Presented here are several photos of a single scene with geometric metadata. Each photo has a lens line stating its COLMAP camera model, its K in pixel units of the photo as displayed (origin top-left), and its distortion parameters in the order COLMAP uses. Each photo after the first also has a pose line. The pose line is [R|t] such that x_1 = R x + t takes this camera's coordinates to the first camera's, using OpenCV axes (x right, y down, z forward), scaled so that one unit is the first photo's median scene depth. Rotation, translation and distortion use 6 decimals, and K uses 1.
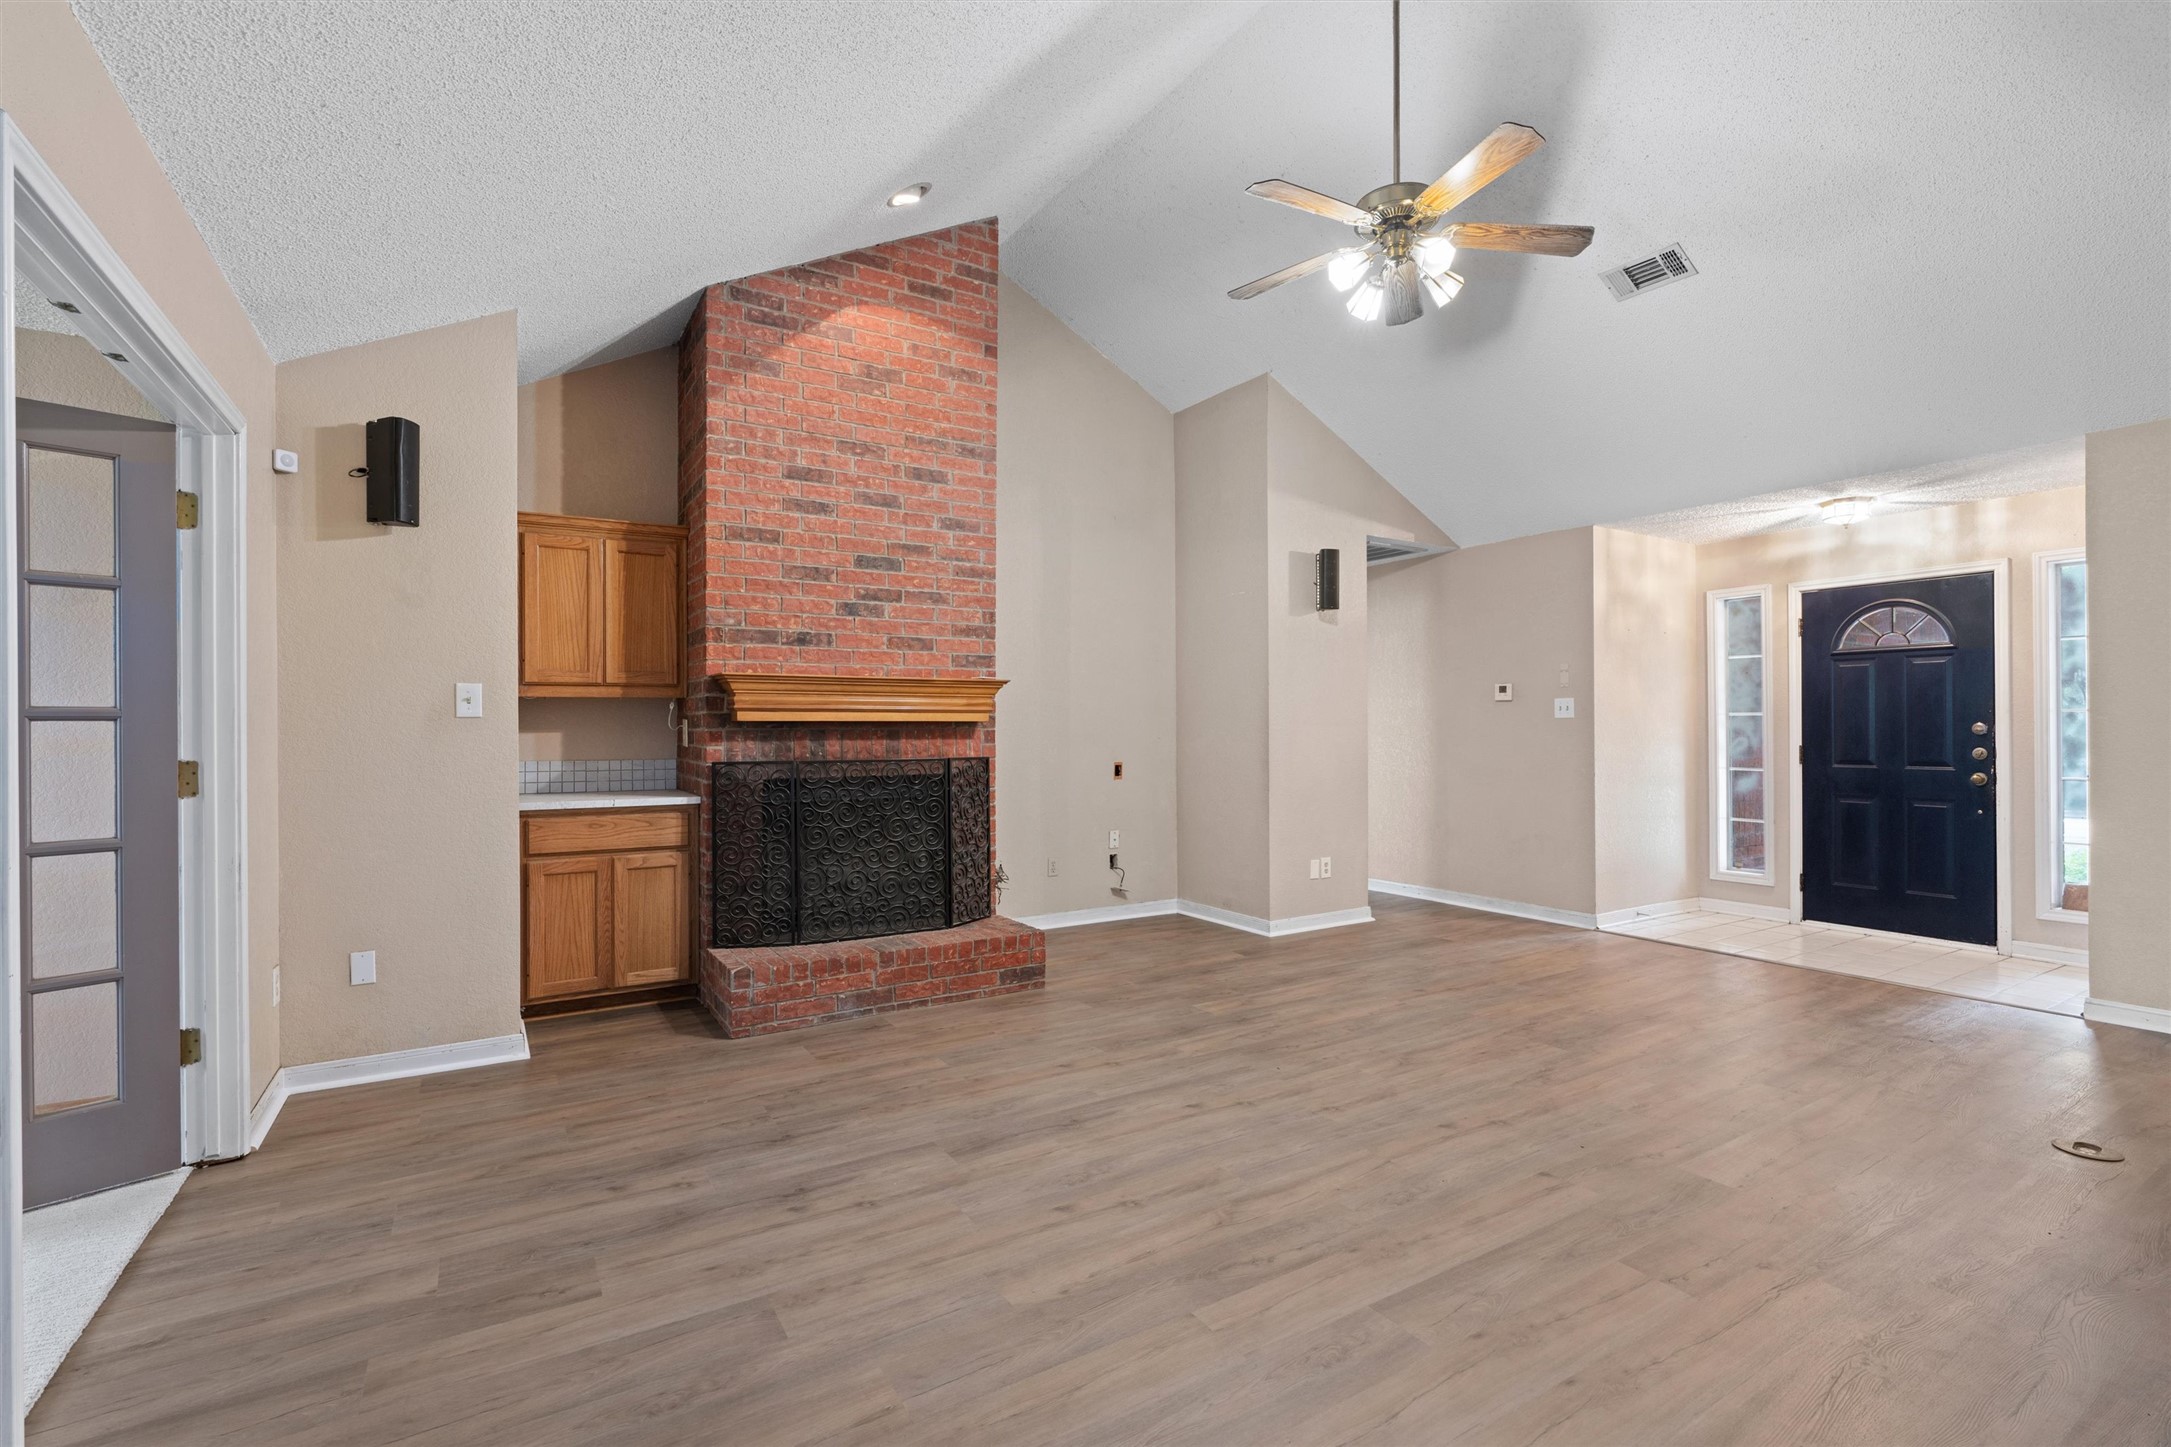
lens RADIAL K [[972.1, 0, 1082.7], [0, 972.1, 720.6], [0, 0, 1]] dist [-0.015218, 0.006765]
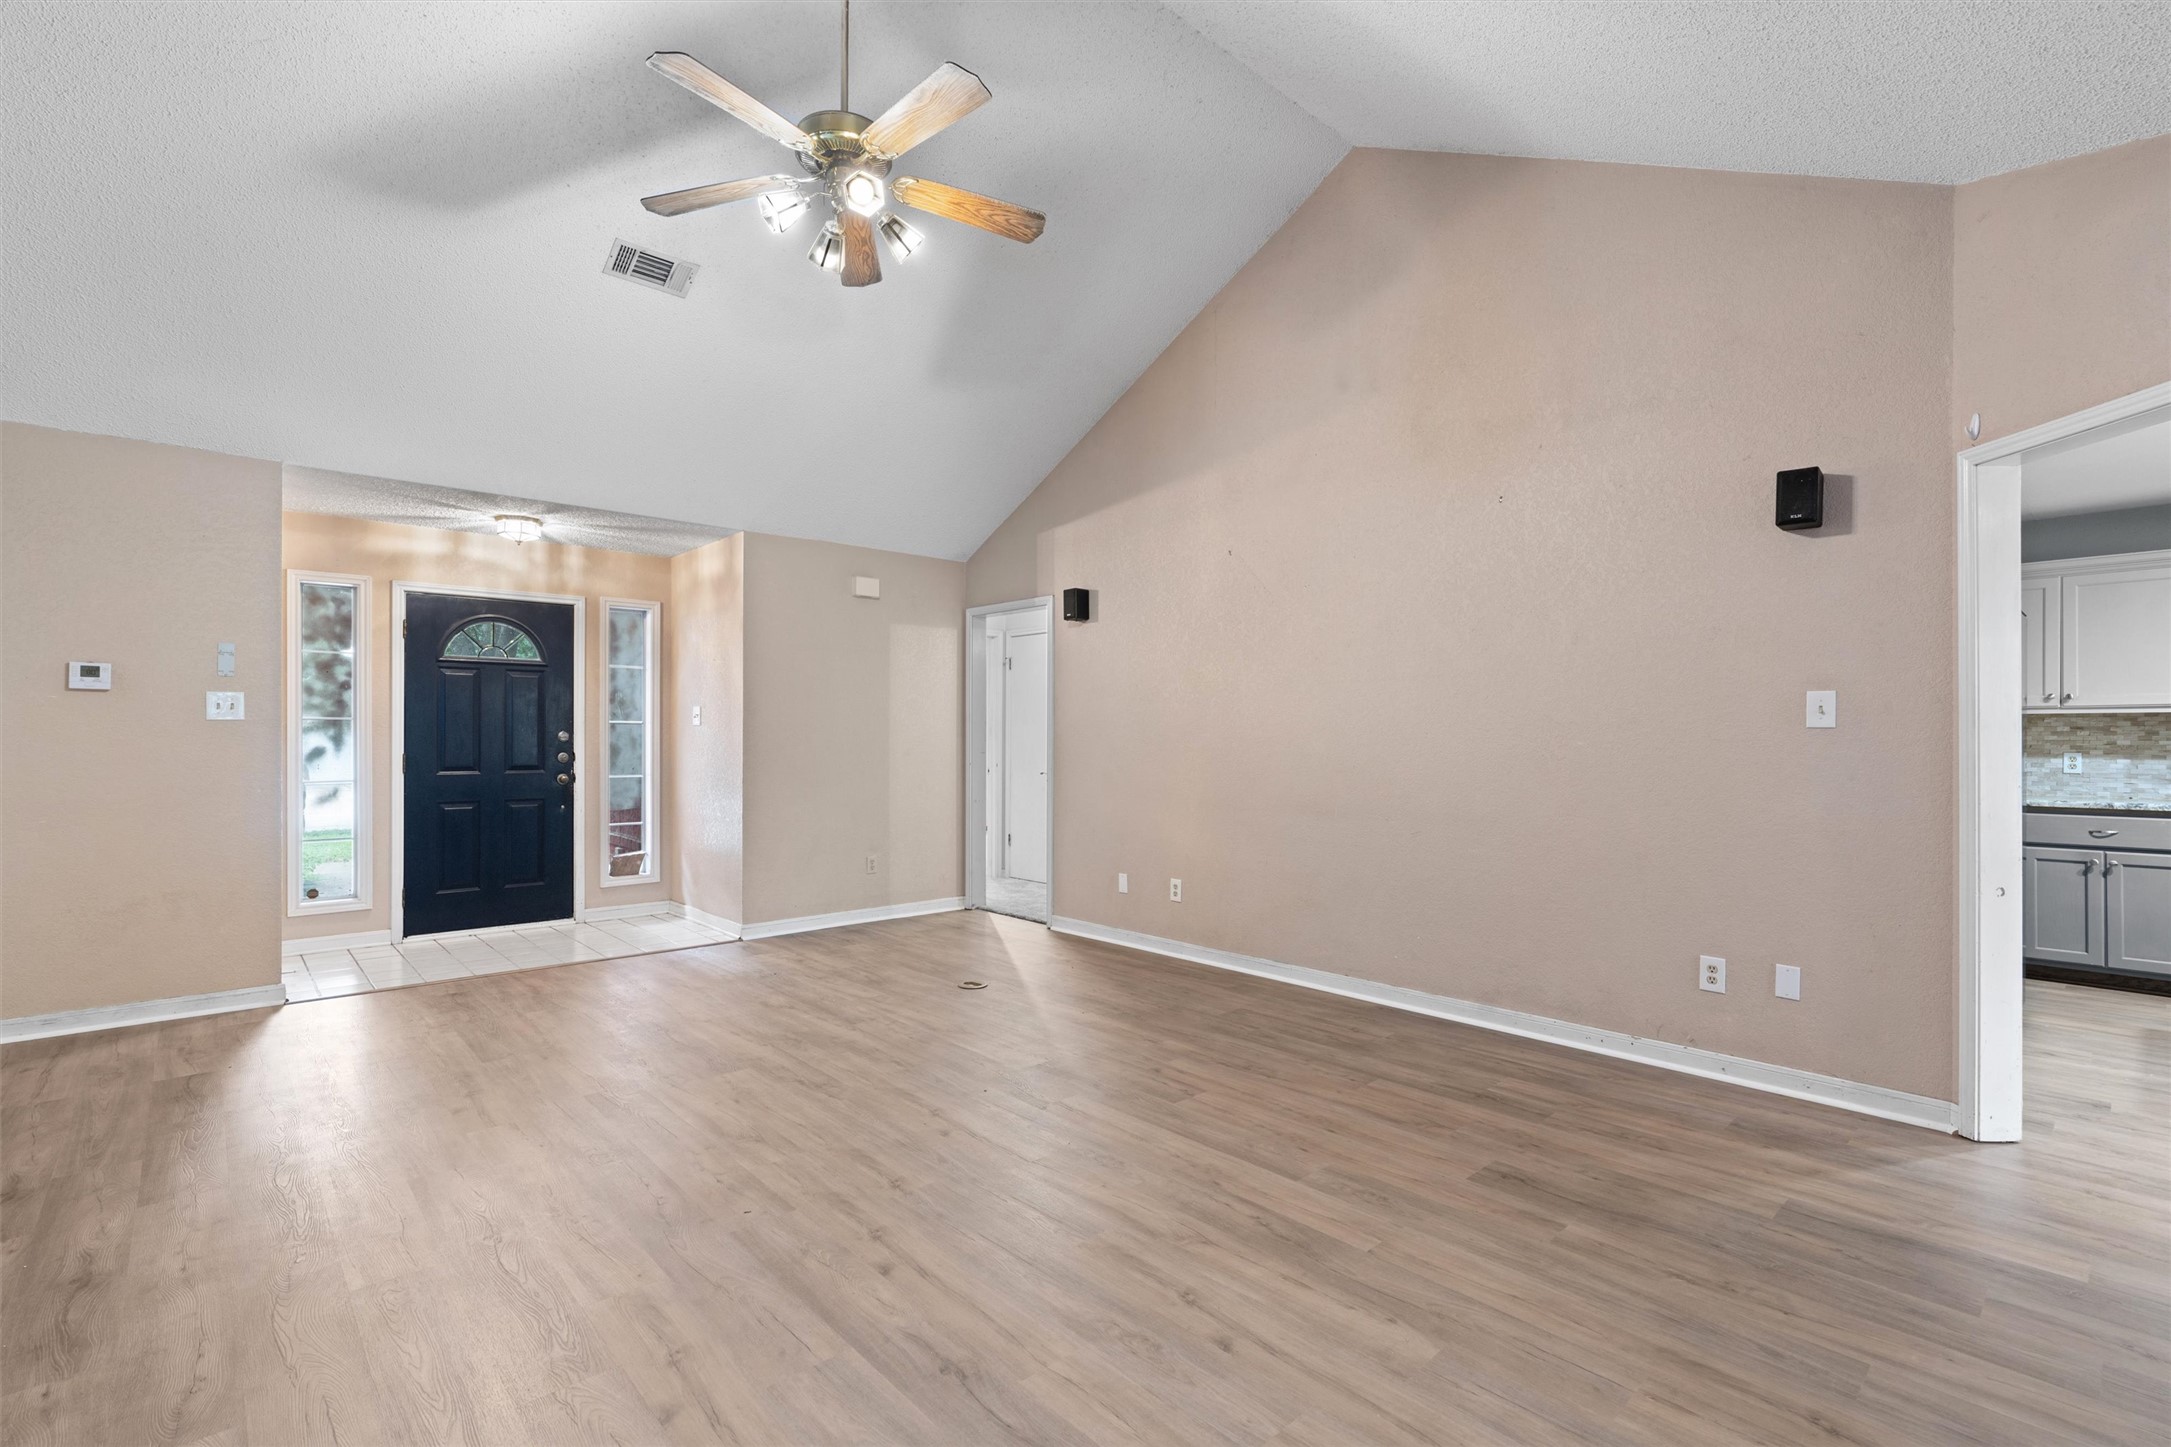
lens RADIAL K [[972.1, 0, 1092.1], [0, 972.1, 735.3], [0, 0, 1]] dist [-0.015218, 0.006765]
pose [[-0.193297, 0.003526, 0.981134, -0.404201], [-0.010712, 0.999926, -0.005704, 0.007234], [-0.981082, -0.011612, -0.193245, 0.661573]]
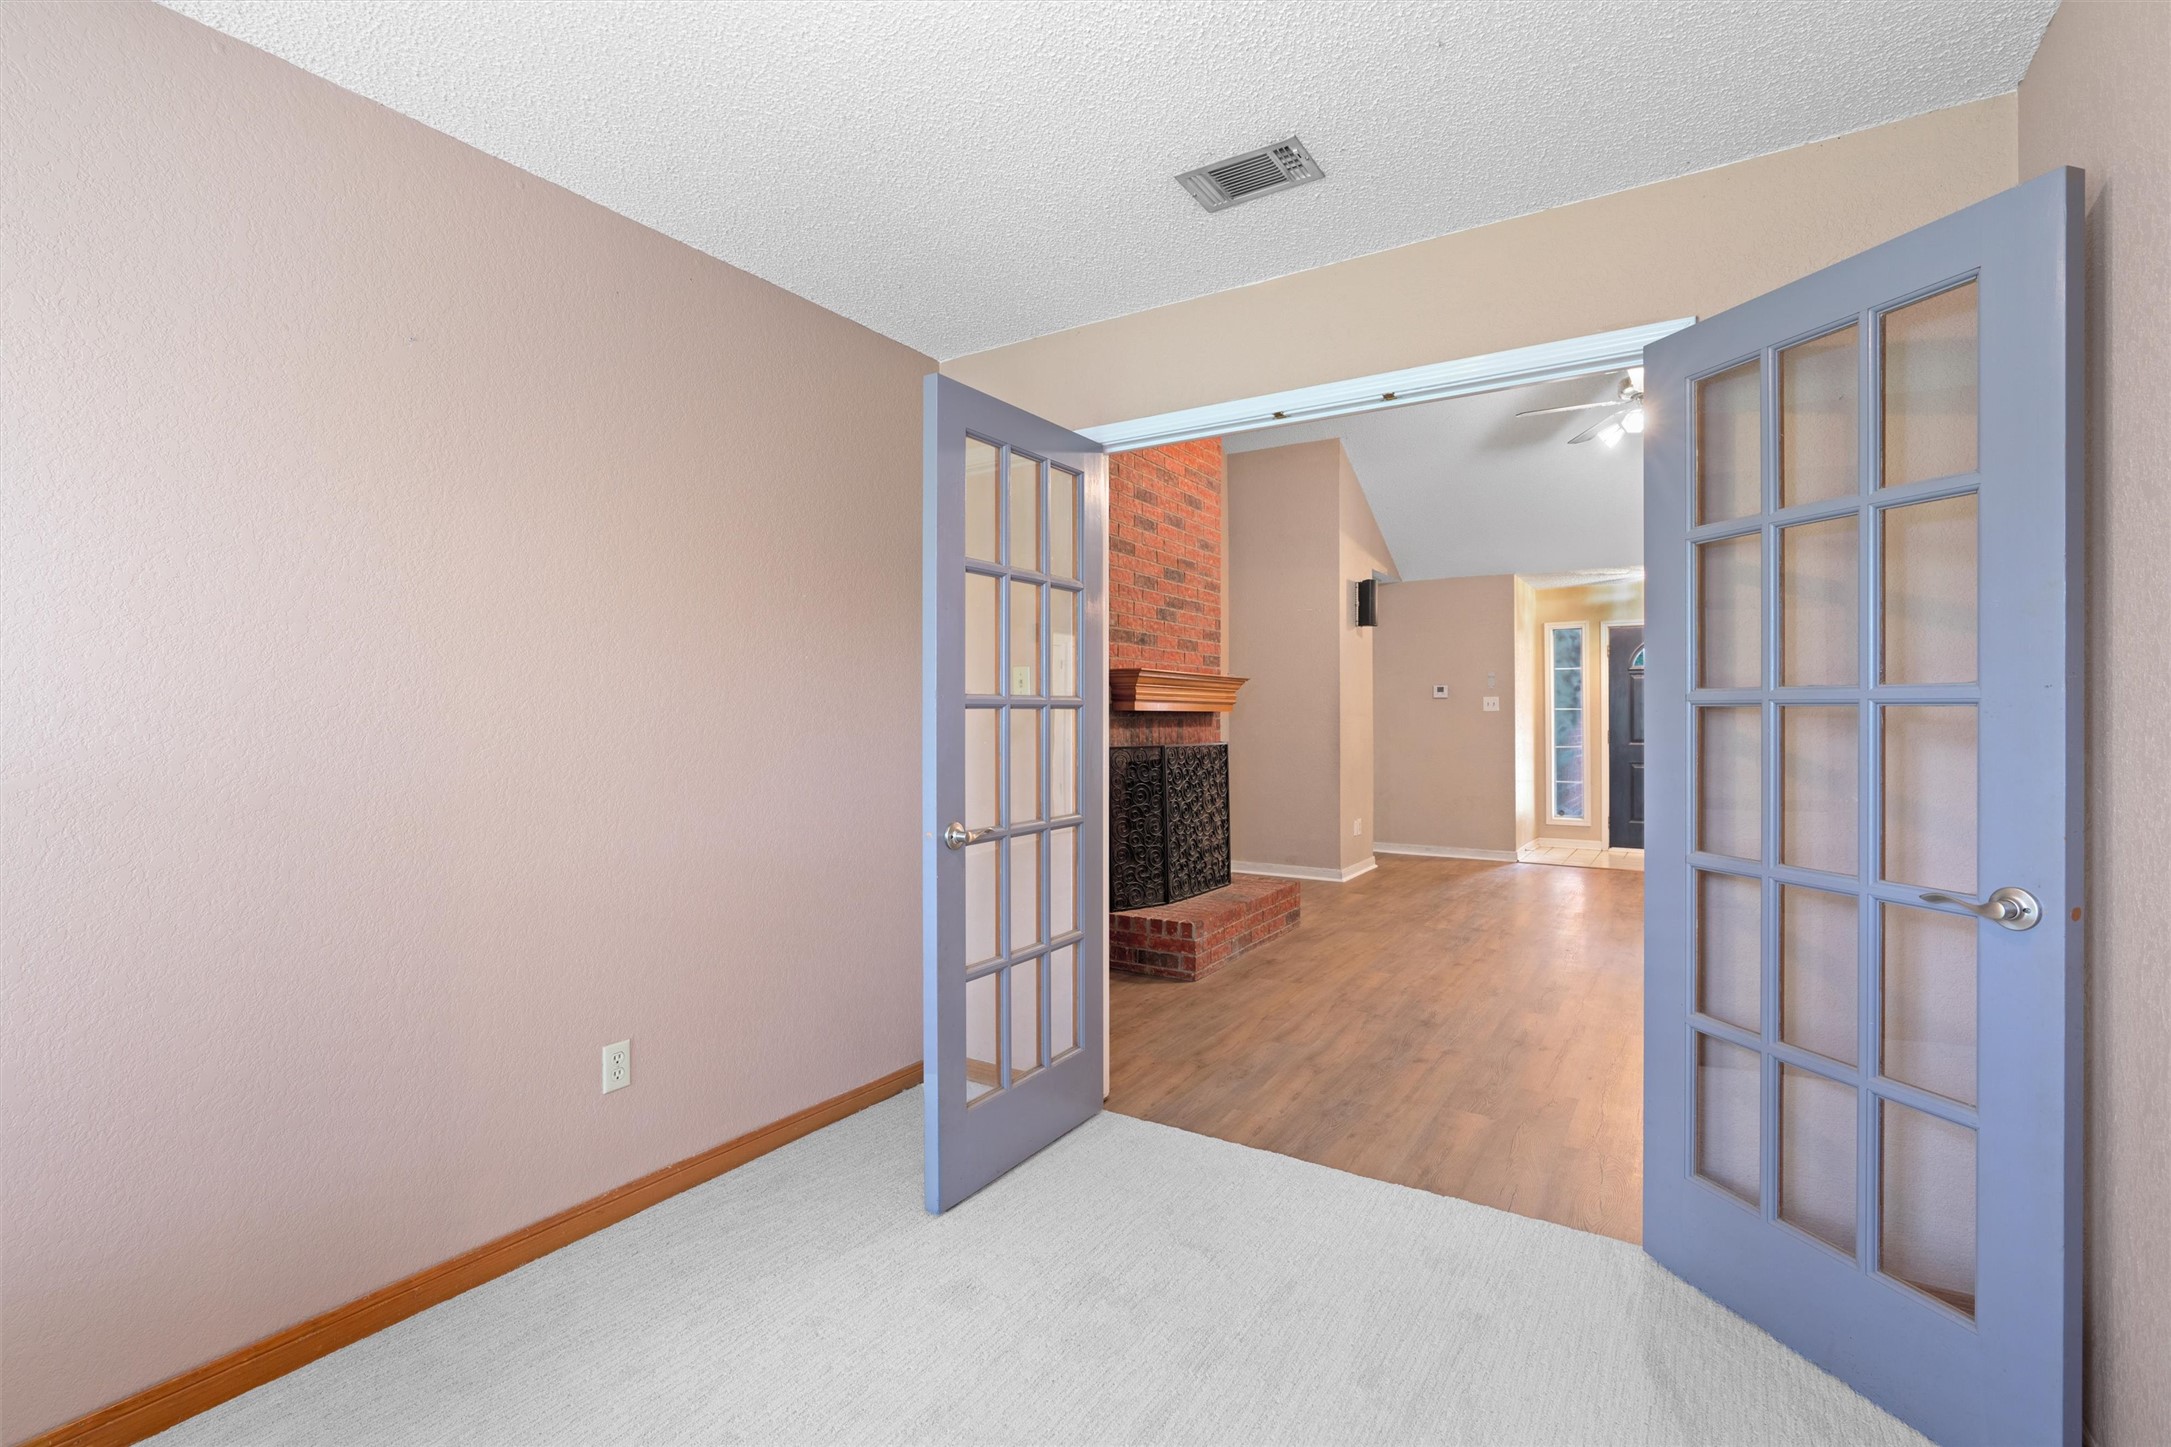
lens RADIAL K [[972.1, 0, 1084.8], [0, 972.1, 711.8], [0, 0, 1]] dist [-0.015218, 0.006765]
pose [[0.903811, 0.003738, 0.427915, -0.805885], [-0.003133, 0.999993, -0.002118, 0.003987], [-0.427920, 0.000574, 0.903817, -0.005904]]
